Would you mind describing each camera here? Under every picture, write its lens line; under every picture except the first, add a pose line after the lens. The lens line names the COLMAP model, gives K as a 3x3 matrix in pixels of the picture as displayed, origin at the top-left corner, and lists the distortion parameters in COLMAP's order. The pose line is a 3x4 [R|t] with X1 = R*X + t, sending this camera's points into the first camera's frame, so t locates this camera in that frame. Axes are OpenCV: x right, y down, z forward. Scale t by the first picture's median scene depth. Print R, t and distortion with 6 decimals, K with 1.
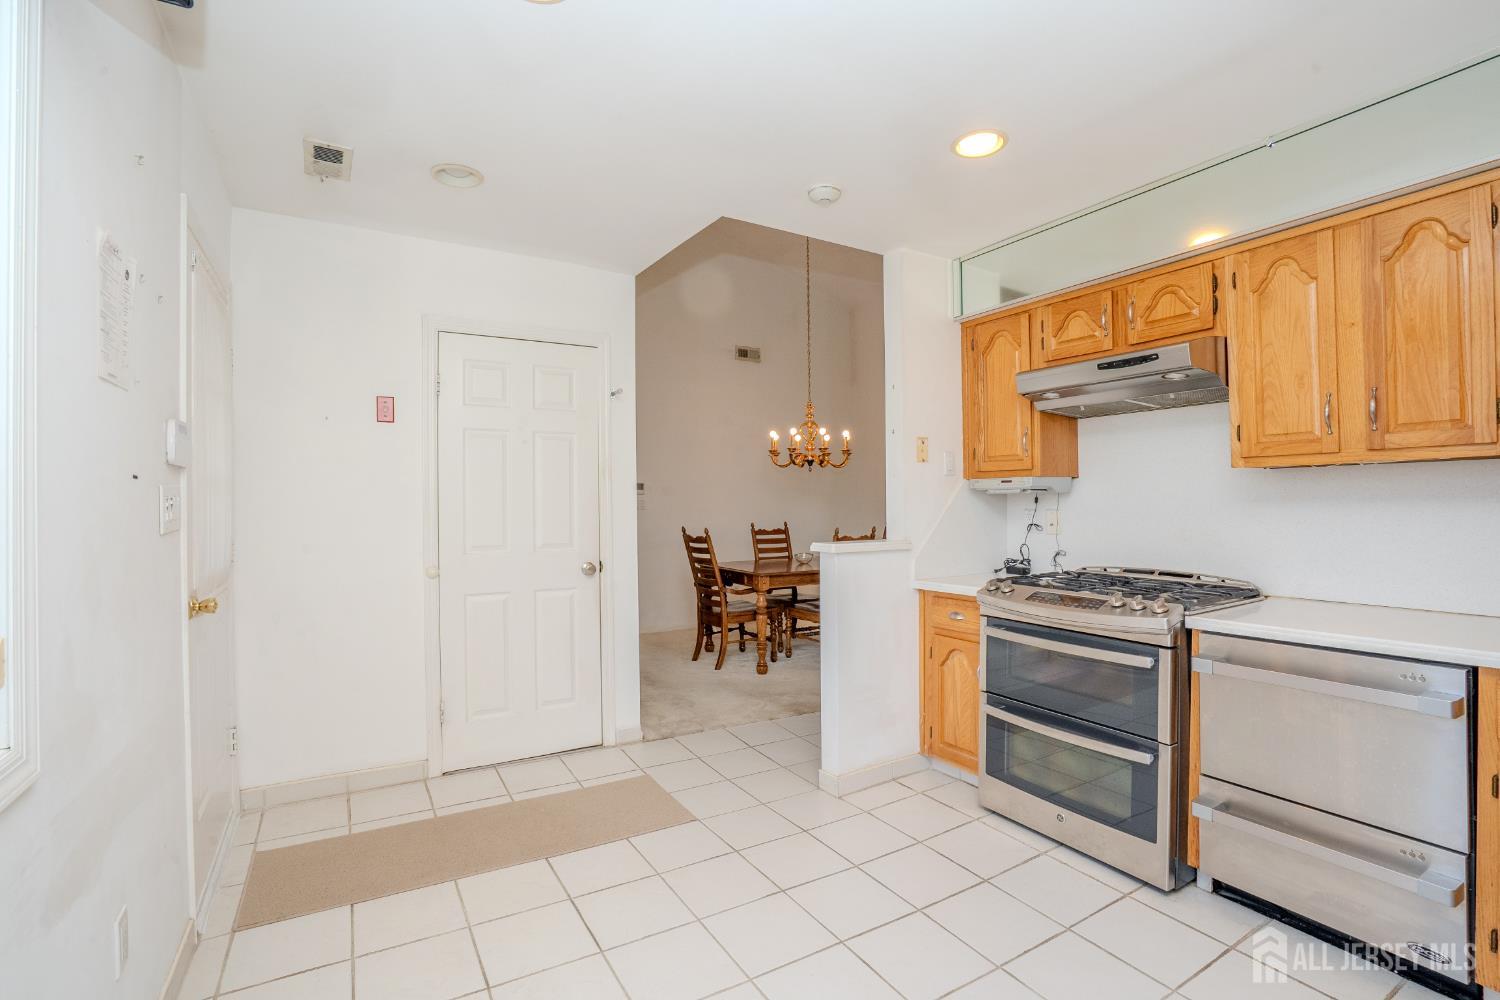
lens RADIAL K [[694.6, 0, 746.8], [0, 694.6, 499.3], [0, 0, 1]] dist [-0.055820, 0.021478]
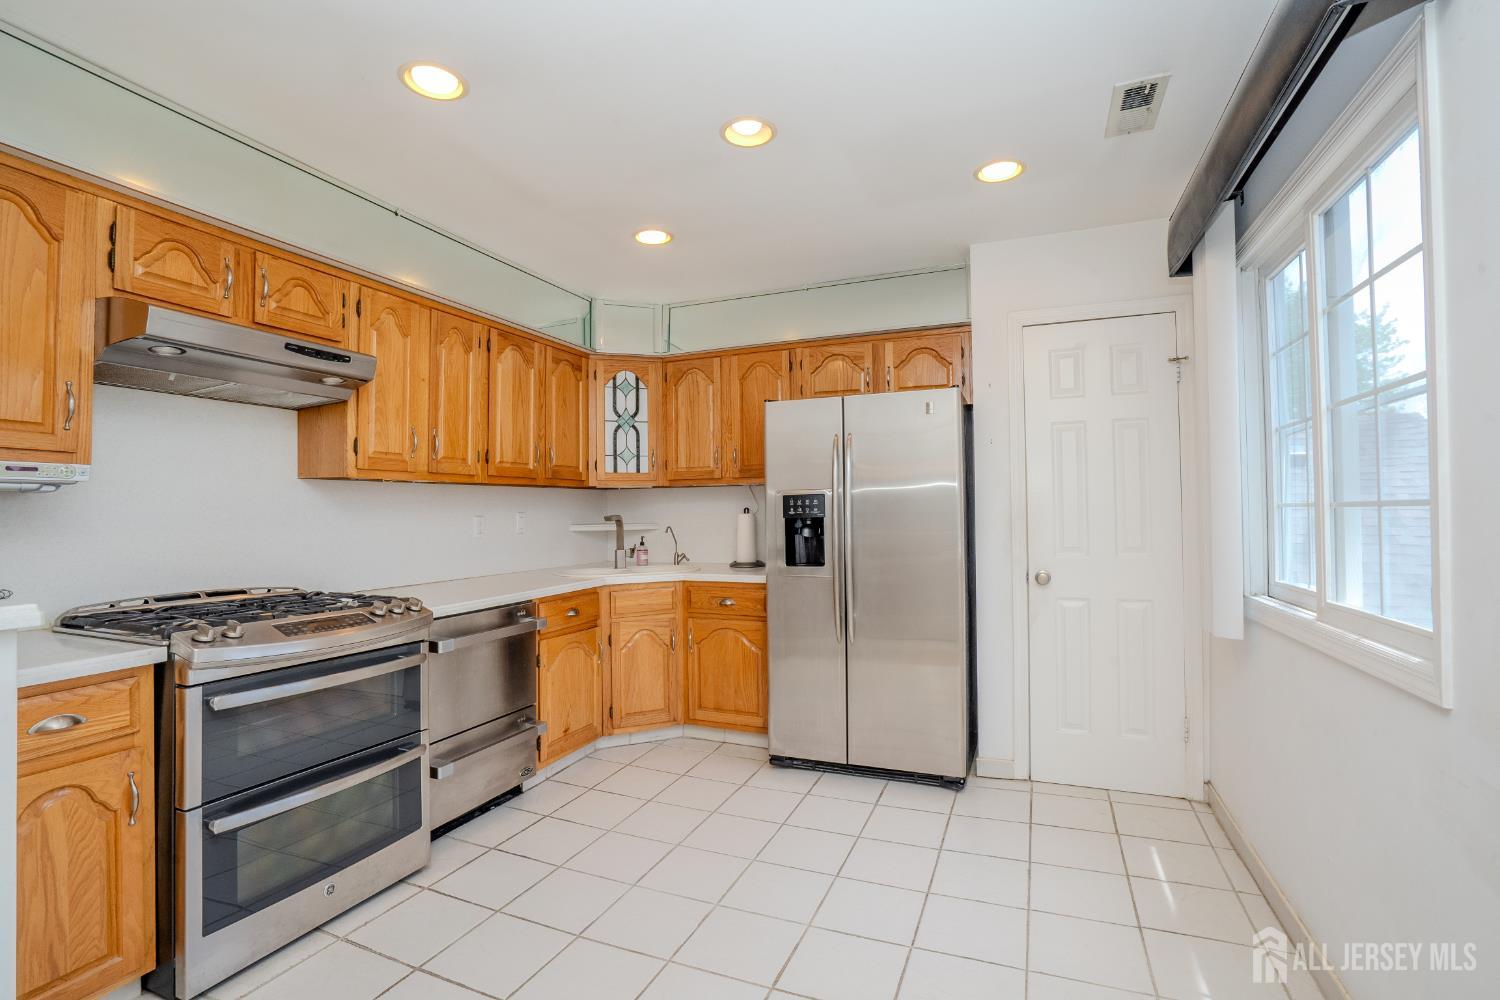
lens RADIAL K [[694.6, 0, 746.8], [0, 694.6, 499.3], [0, 0, 1]] dist [-0.055820, 0.021478]
pose [[-0.607962, 0.028507, 0.793454, -0.550400], [0.009100, 0.999540, -0.028939, 0.026942], [-0.793914, -0.010373, -0.607942, 1.198809]]
